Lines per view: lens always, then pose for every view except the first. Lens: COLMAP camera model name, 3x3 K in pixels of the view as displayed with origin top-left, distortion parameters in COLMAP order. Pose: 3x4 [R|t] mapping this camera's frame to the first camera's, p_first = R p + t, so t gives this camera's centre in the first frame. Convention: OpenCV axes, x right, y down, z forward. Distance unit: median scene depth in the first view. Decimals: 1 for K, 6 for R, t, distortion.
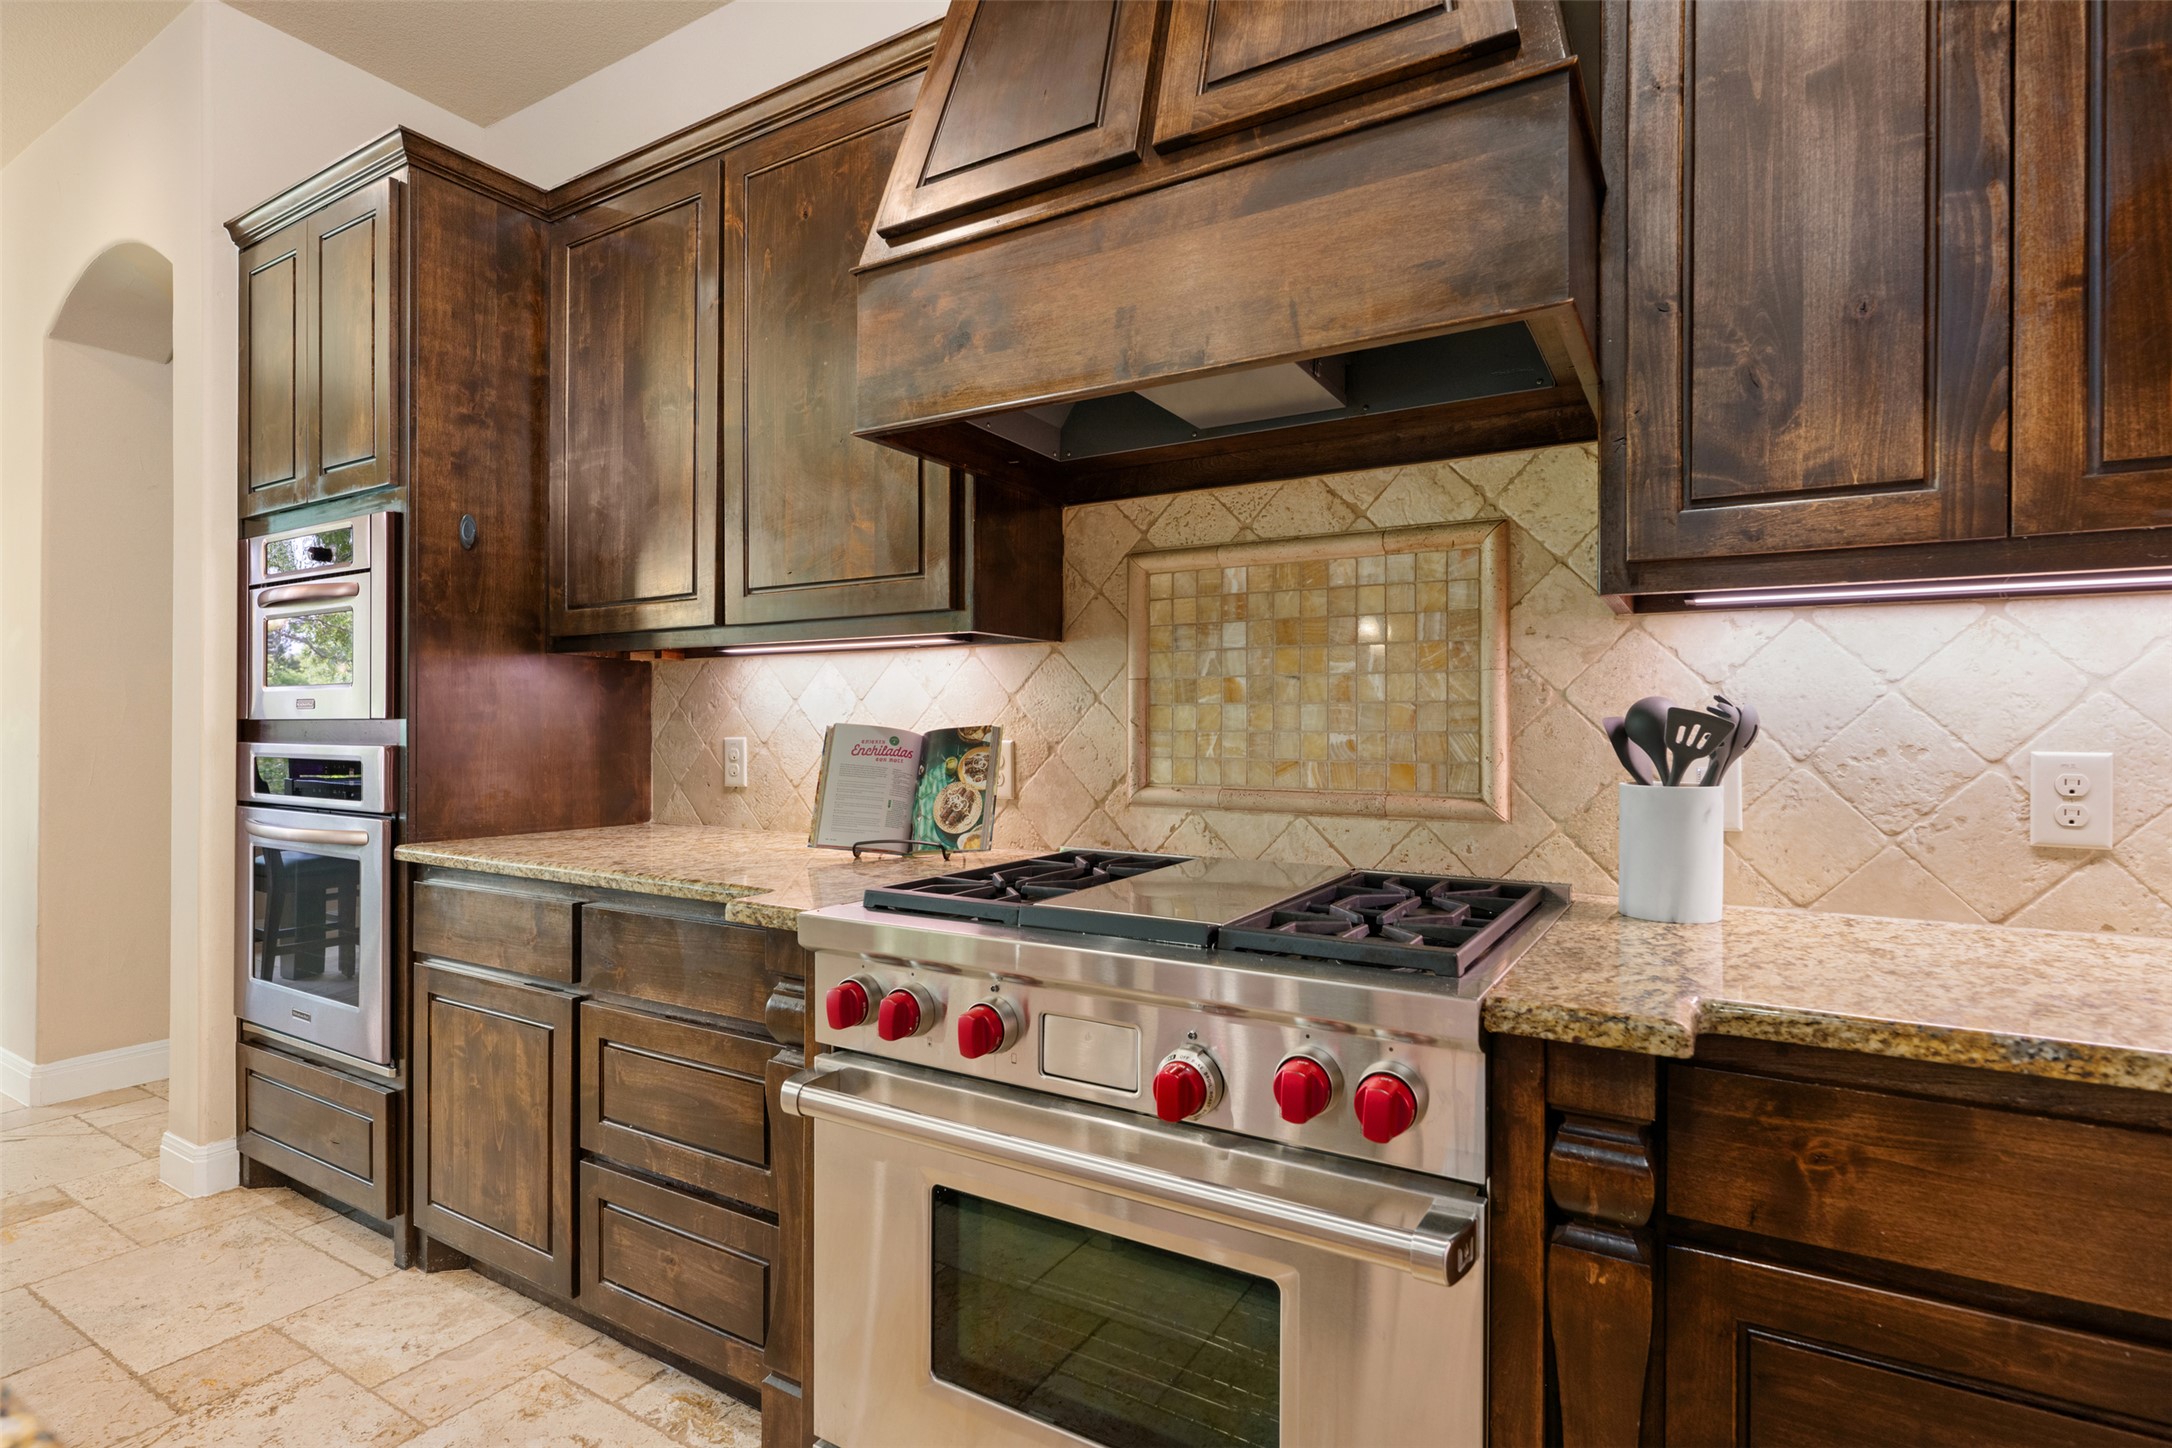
lens RADIAL K [[1070.3, 0, 1086.0], [0, 1070.3, 724.0], [0, 0, 1]] dist [0.001381, 0.000582]
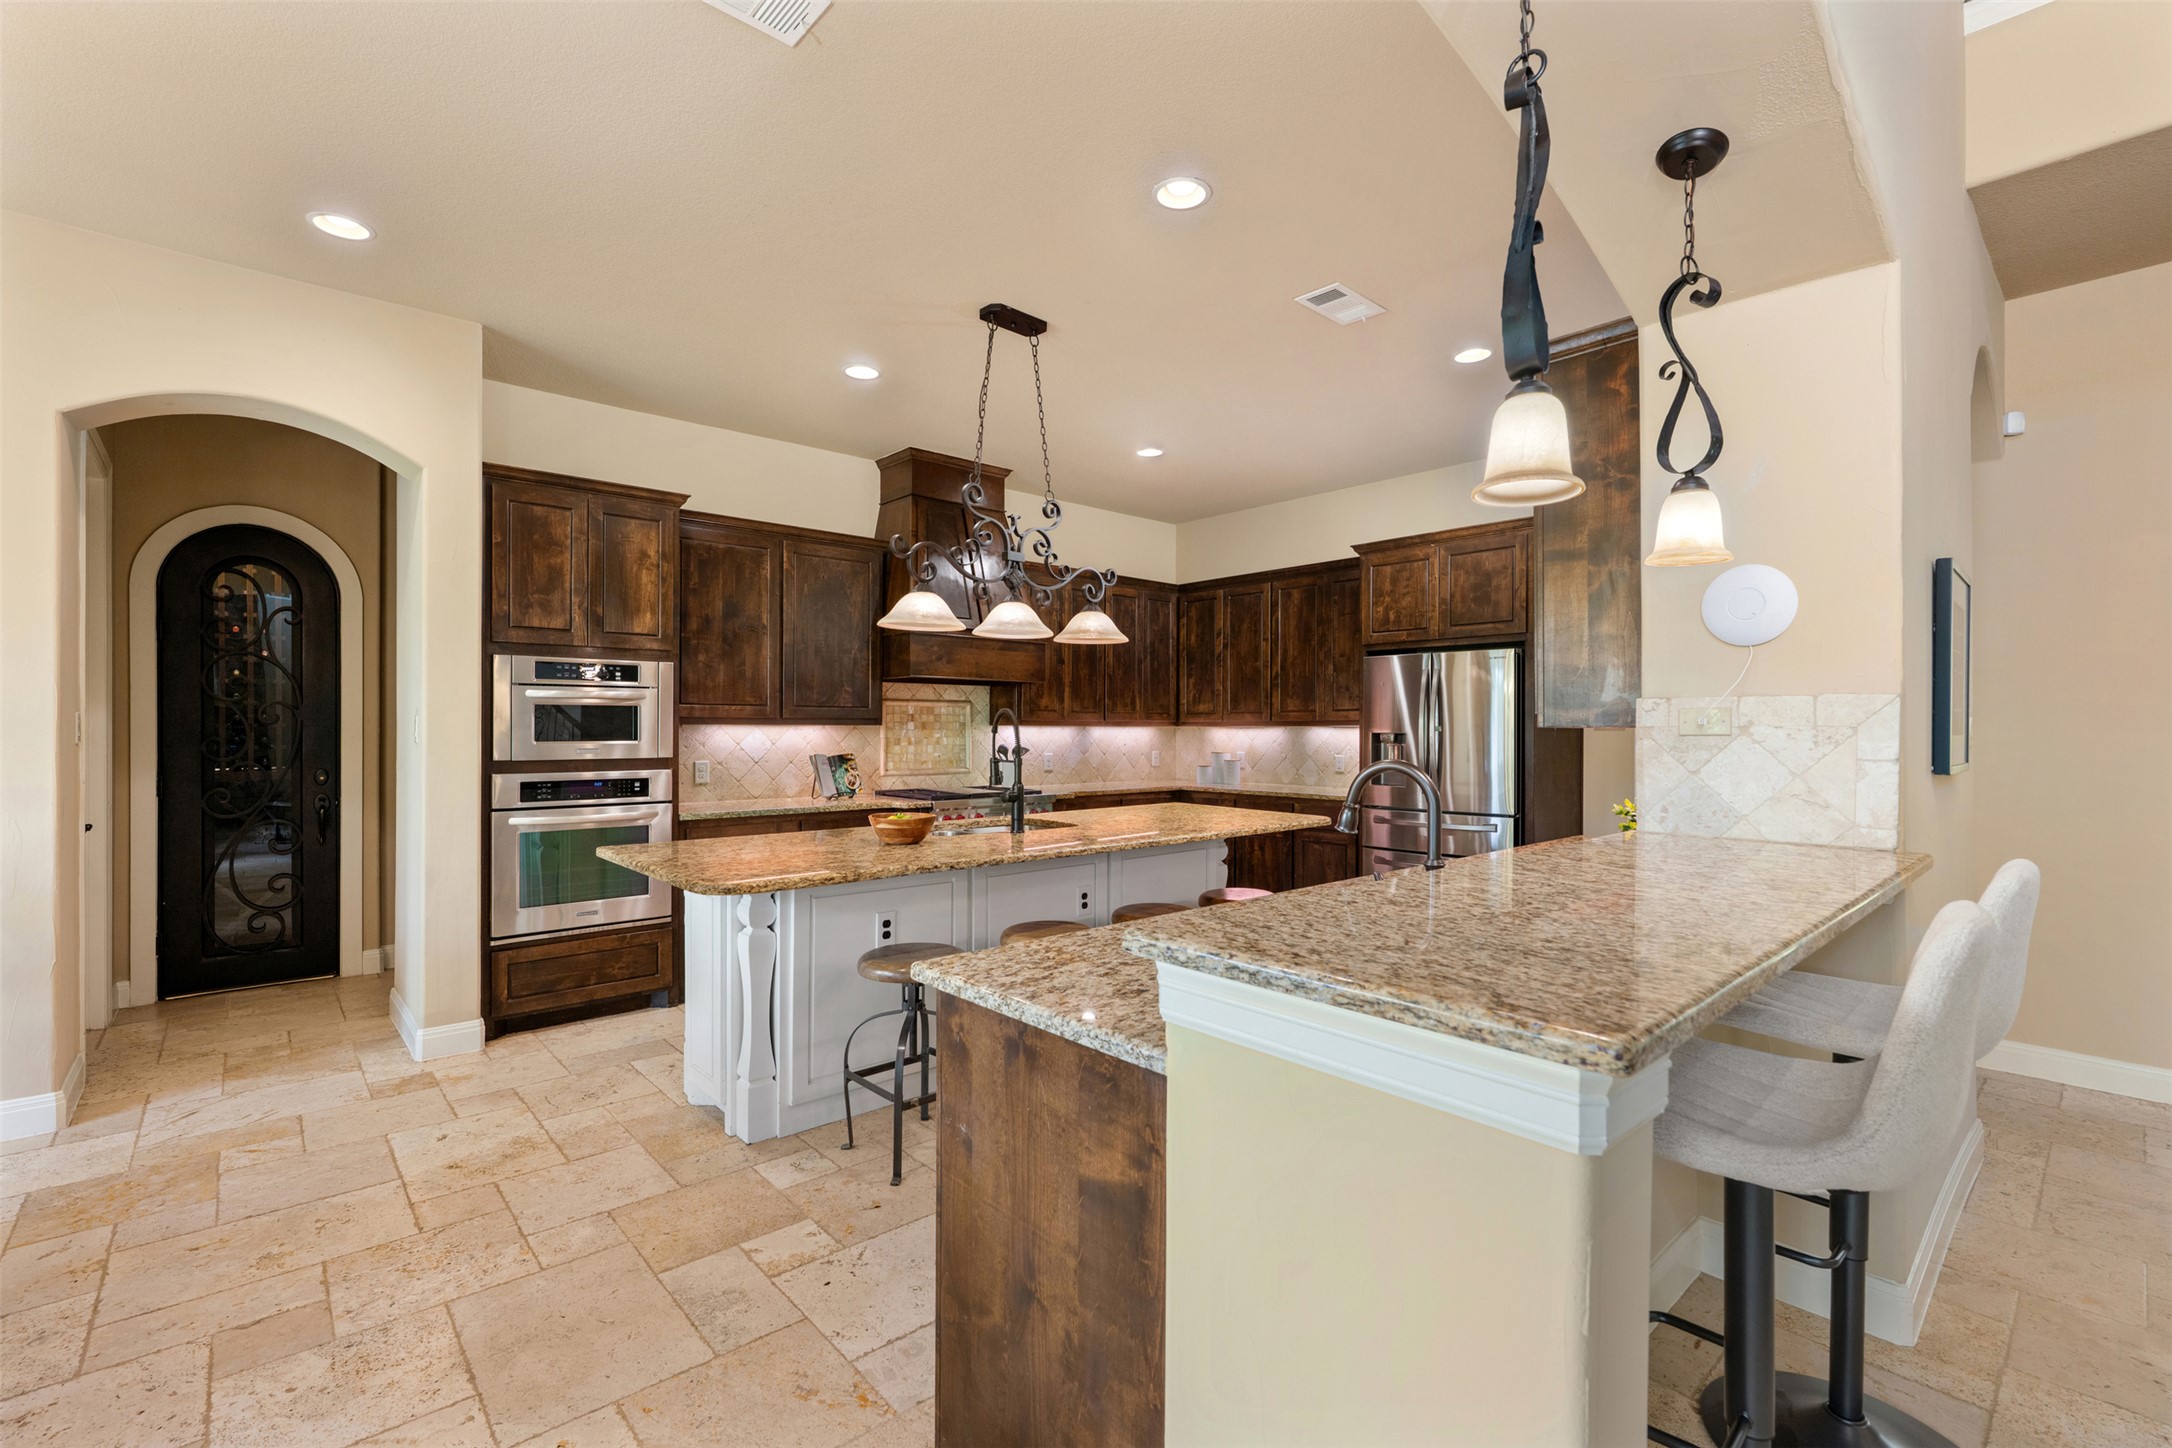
lens RADIAL K [[943.3, 0, 1083.6], [0, 943.3, 719.6], [0, 0, 1]] dist [0.000285, -0.000397]
pose [[0.286655, 0.006307, 0.958013, -2.843937], [-0.003089, 0.999979, -0.005659, -0.093218], [-0.958029, -0.001337, 0.286668, -0.457598]]
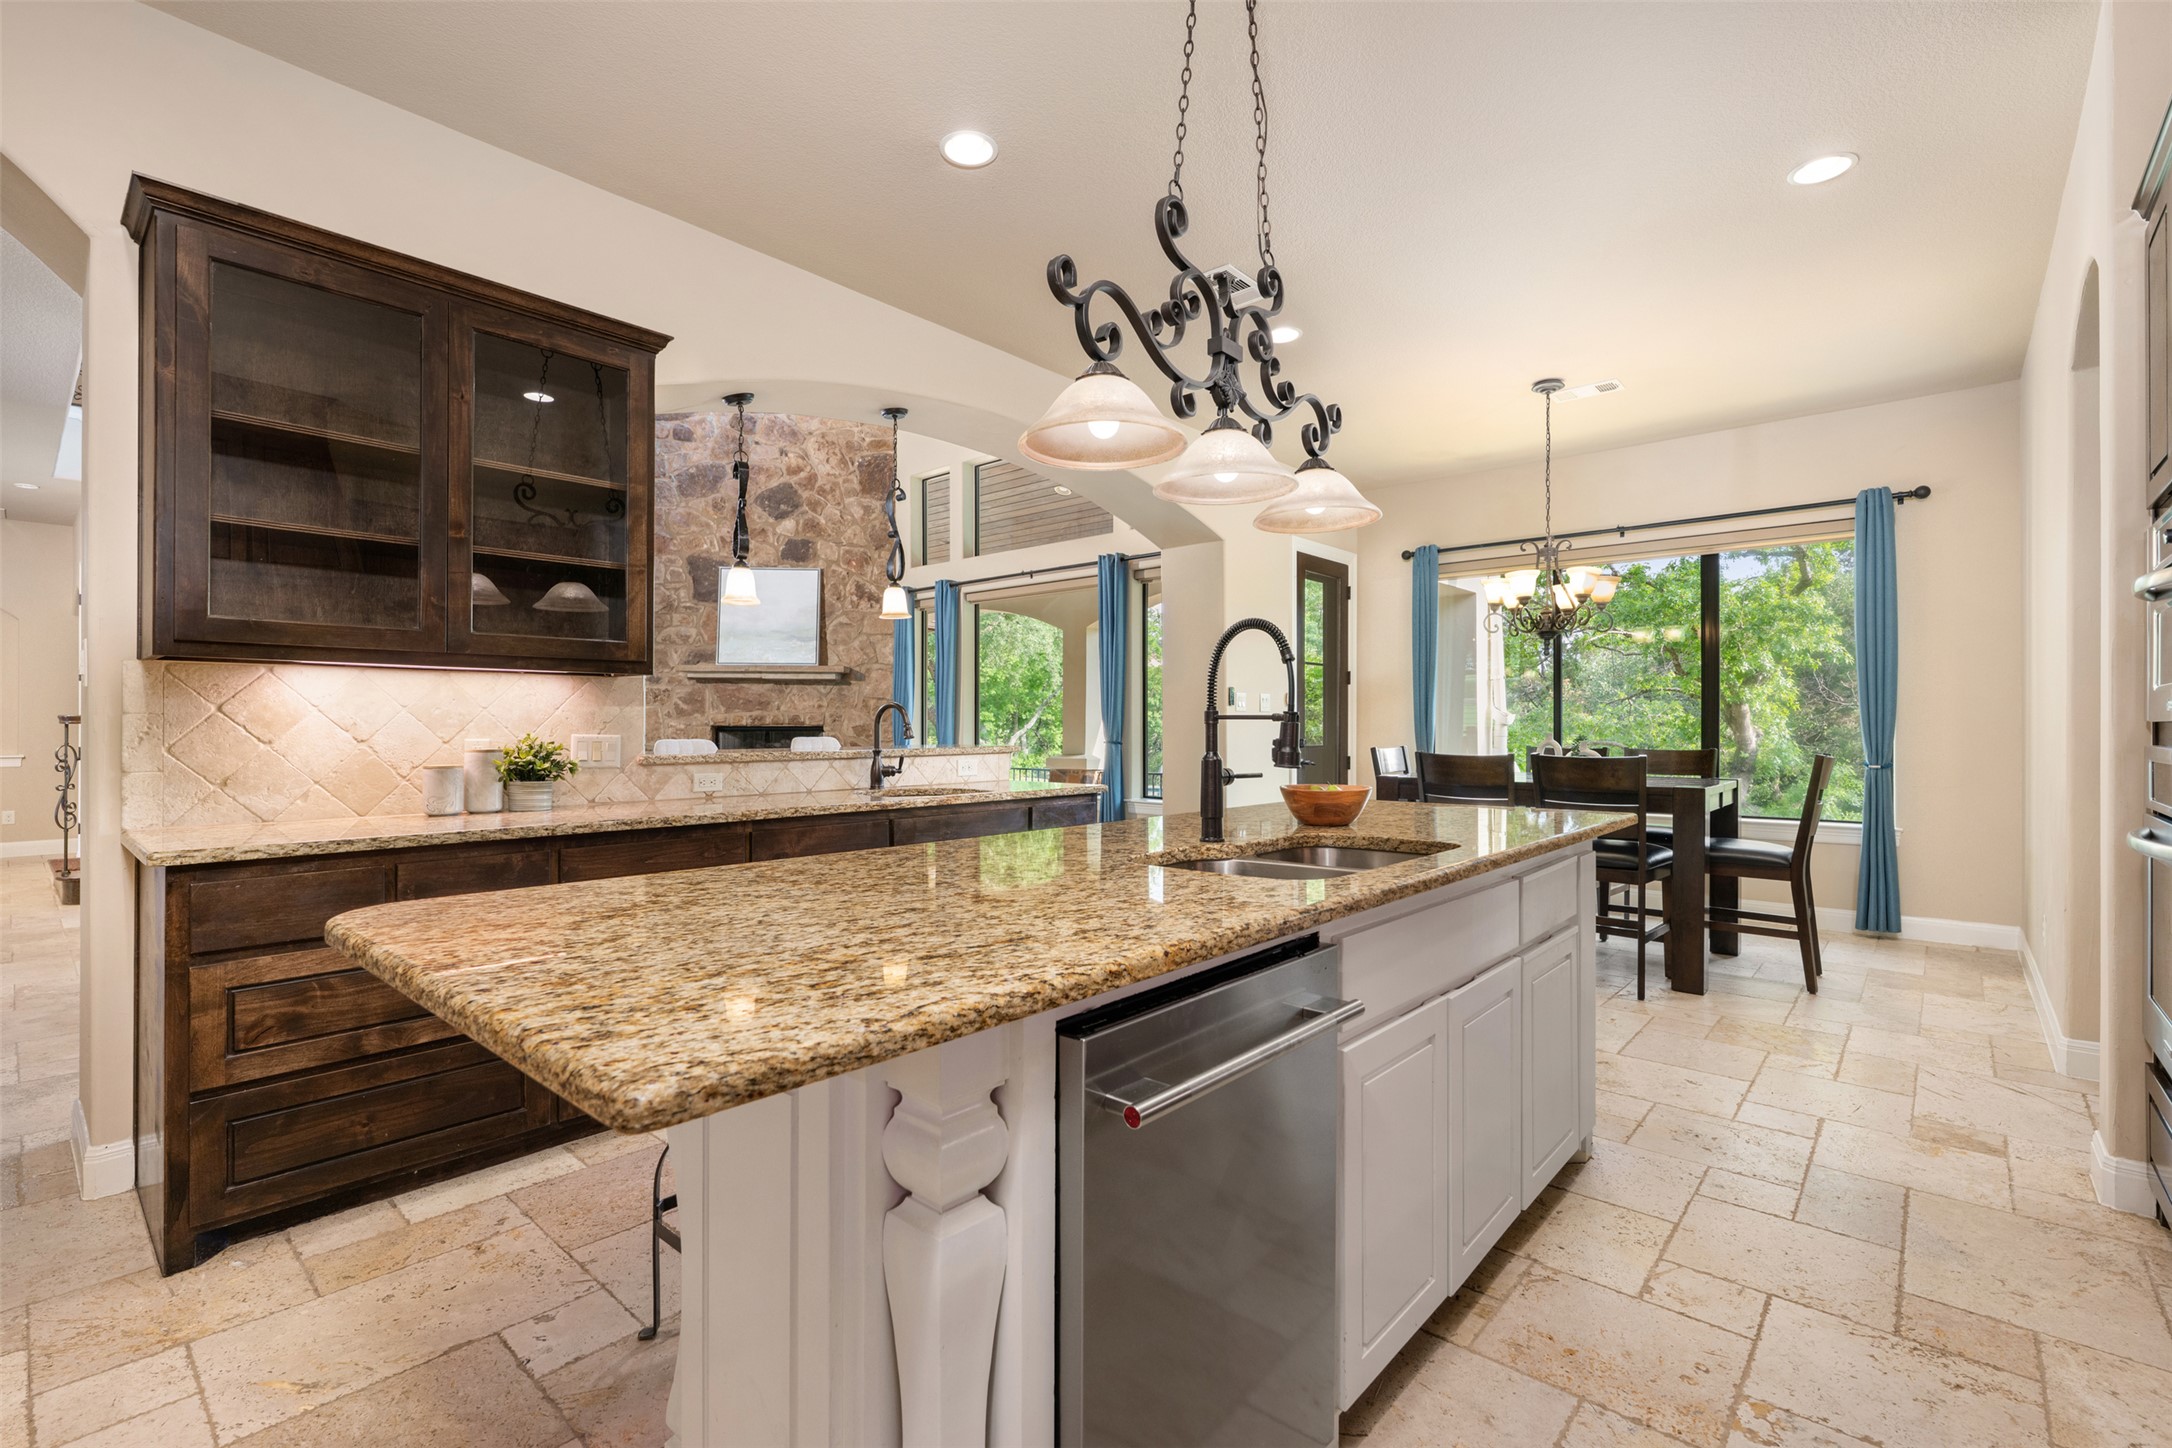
lens RADIAL K [[967.8, 0, 1080.4], [0, 967.8, 723.6], [0, 0, 1]] dist [-0.000833, 0.000505]
pose [[-0.177234, -0.003955, -0.984161, 0.307172], [0.000085, 0.999992, -0.004034, 0.001017], [0.984169, -0.000798, -0.177233, 0.320591]]
